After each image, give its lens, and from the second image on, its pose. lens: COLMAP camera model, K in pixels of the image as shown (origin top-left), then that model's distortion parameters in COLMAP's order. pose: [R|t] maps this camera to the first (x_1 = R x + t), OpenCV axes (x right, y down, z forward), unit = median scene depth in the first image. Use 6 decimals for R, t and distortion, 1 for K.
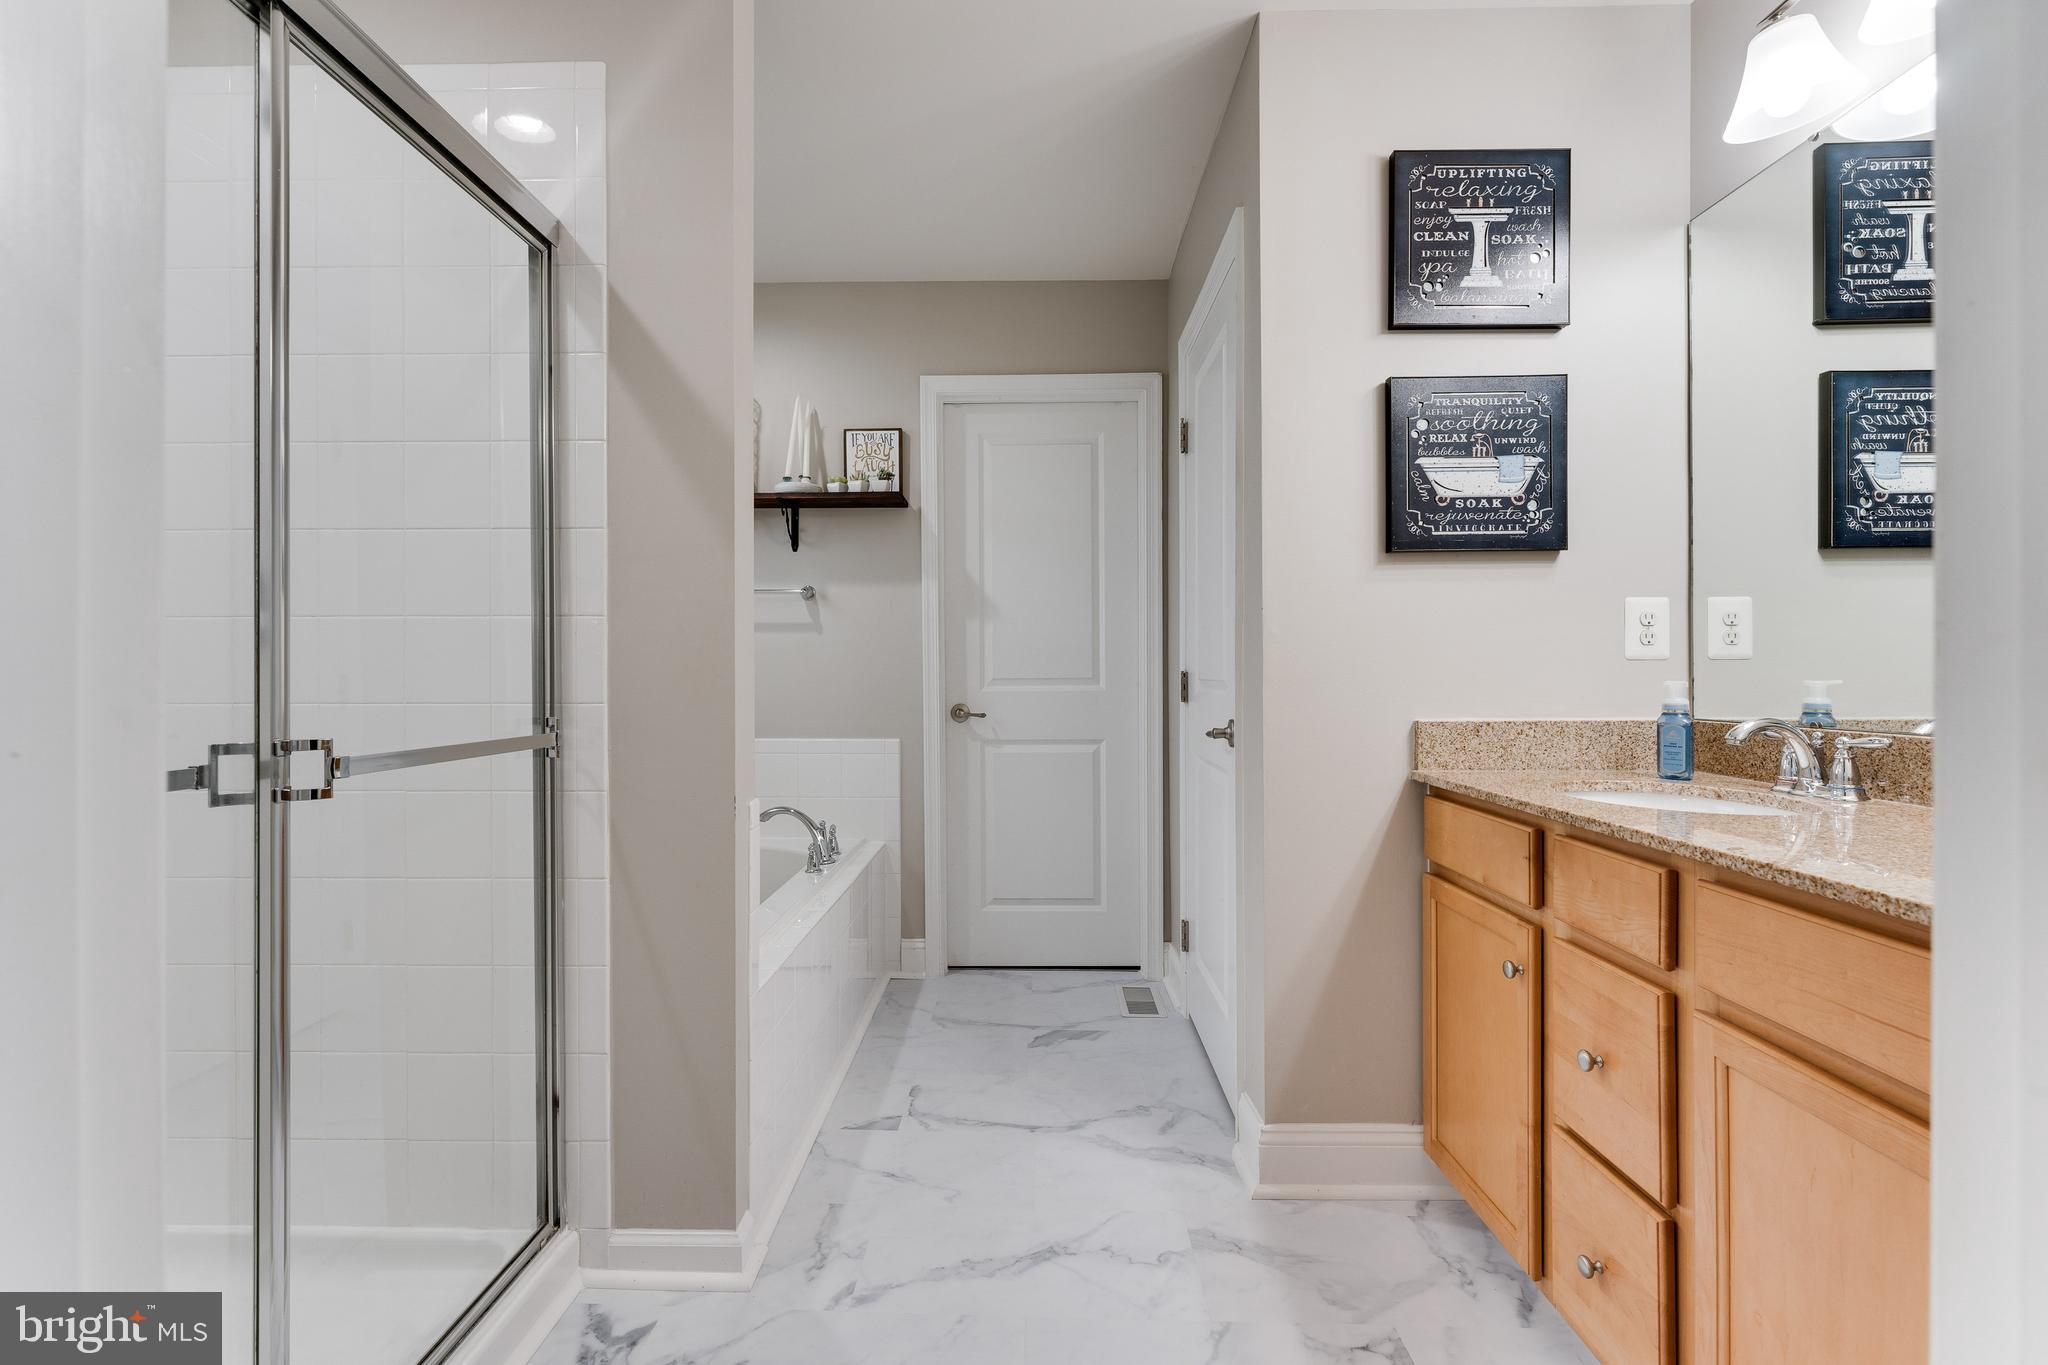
lens RADIAL K [[913.2, 0, 1015.0], [0, 913.2, 718.8], [0, 0, 1]] dist [-0.000089, -0.000004]
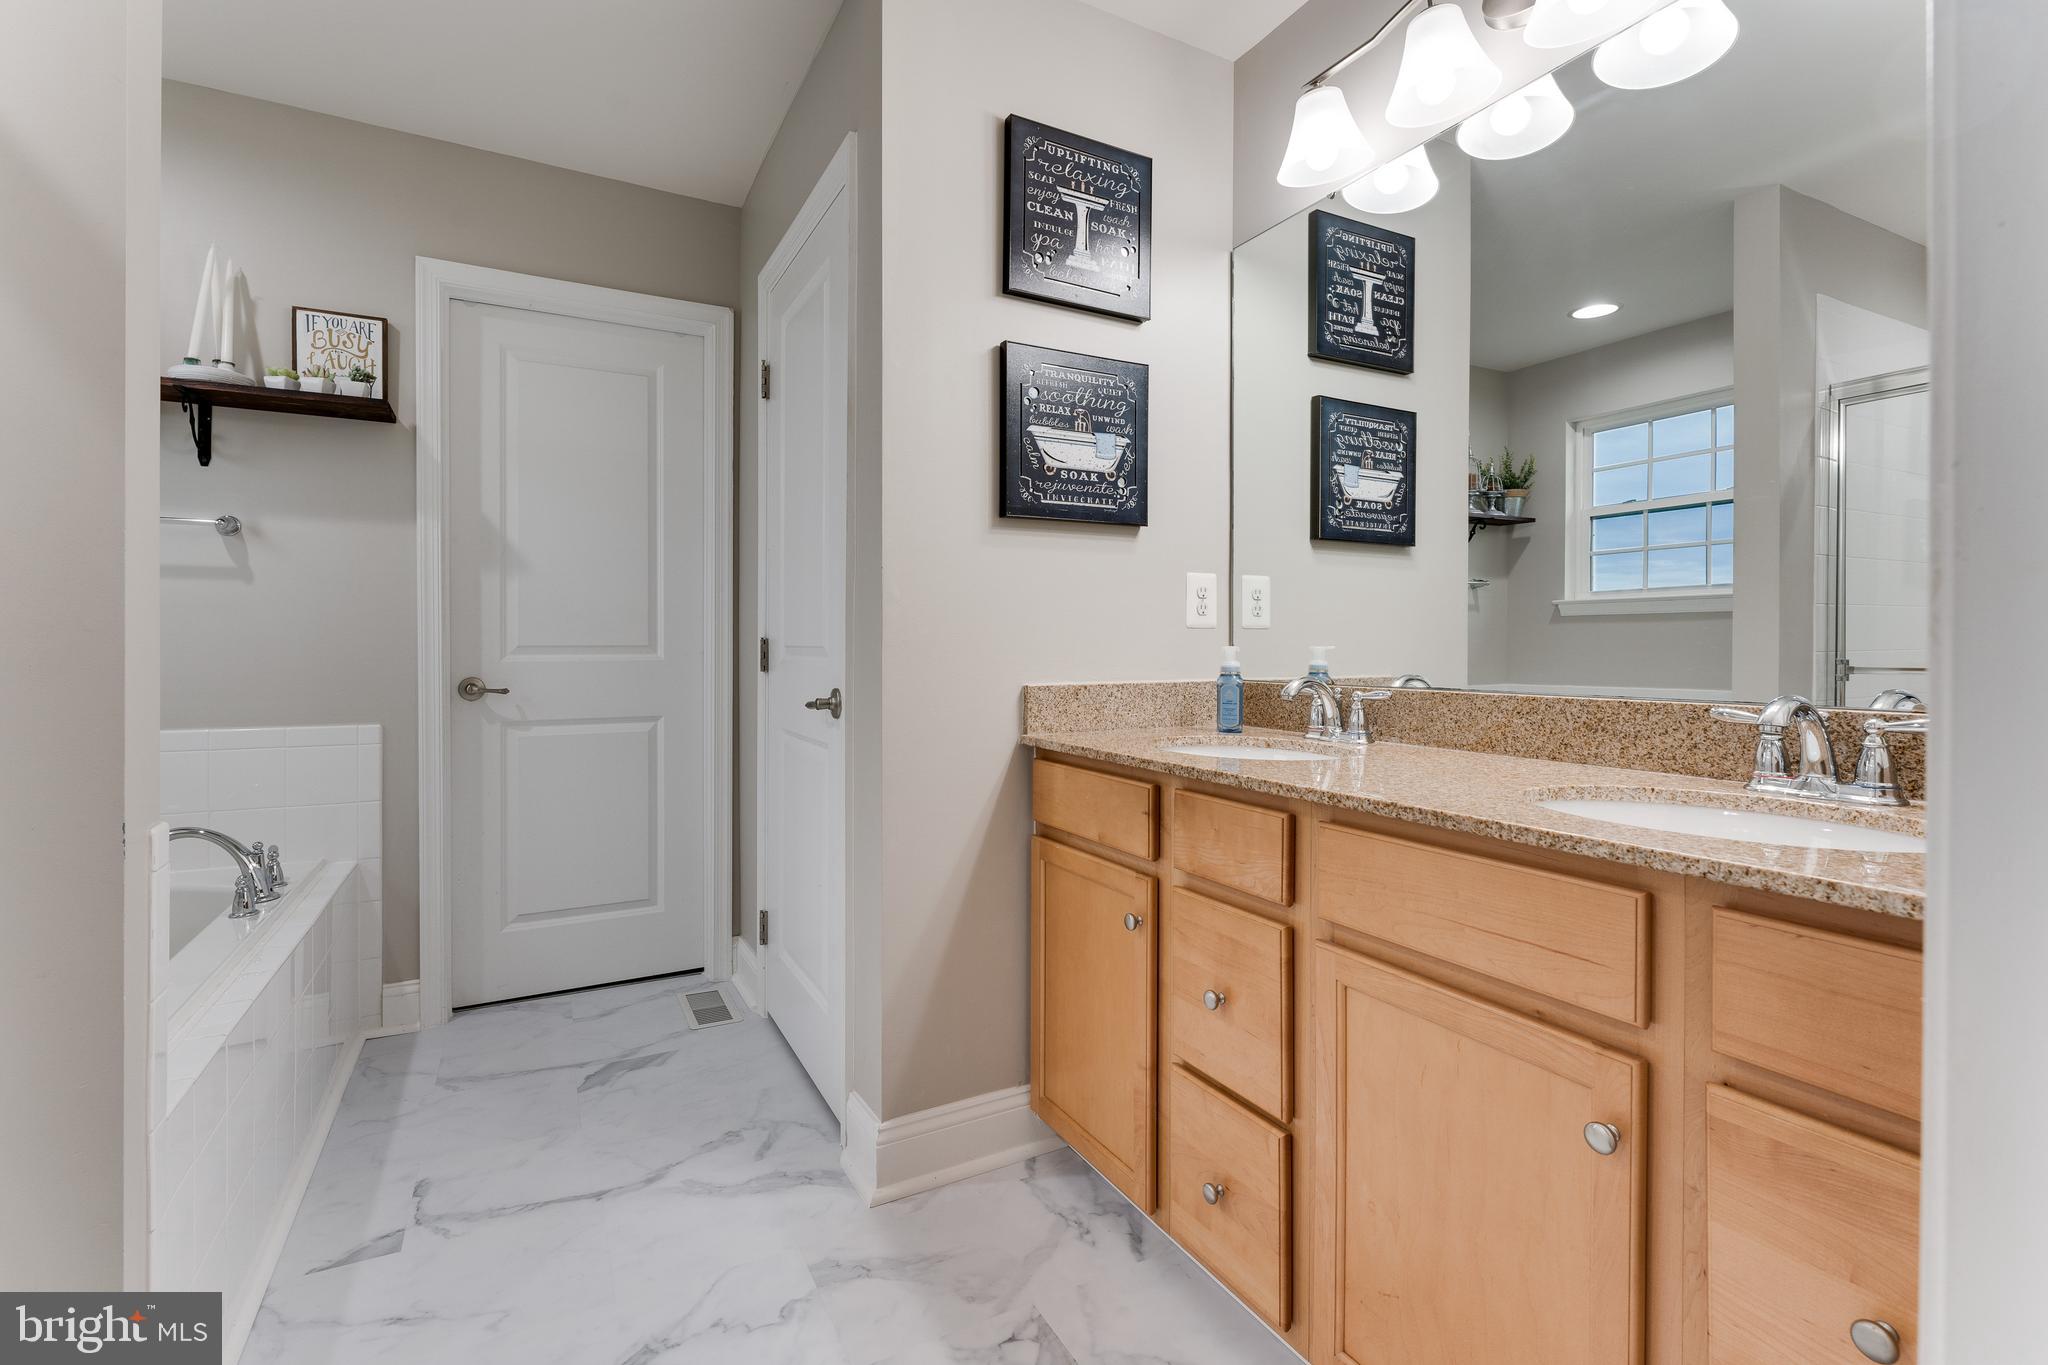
lens RADIAL K [[915.6, 0, 1020.8], [0, 915.6, 671.5], [0, 0, 1]] dist [-0.001230, -0.000426]
pose [[0.871333, -0.010416, 0.490581, -0.065054], [0.021119, 0.999644, -0.016285, 0.003032], [-0.490237, 0.024550, 0.871244, 0.124694]]
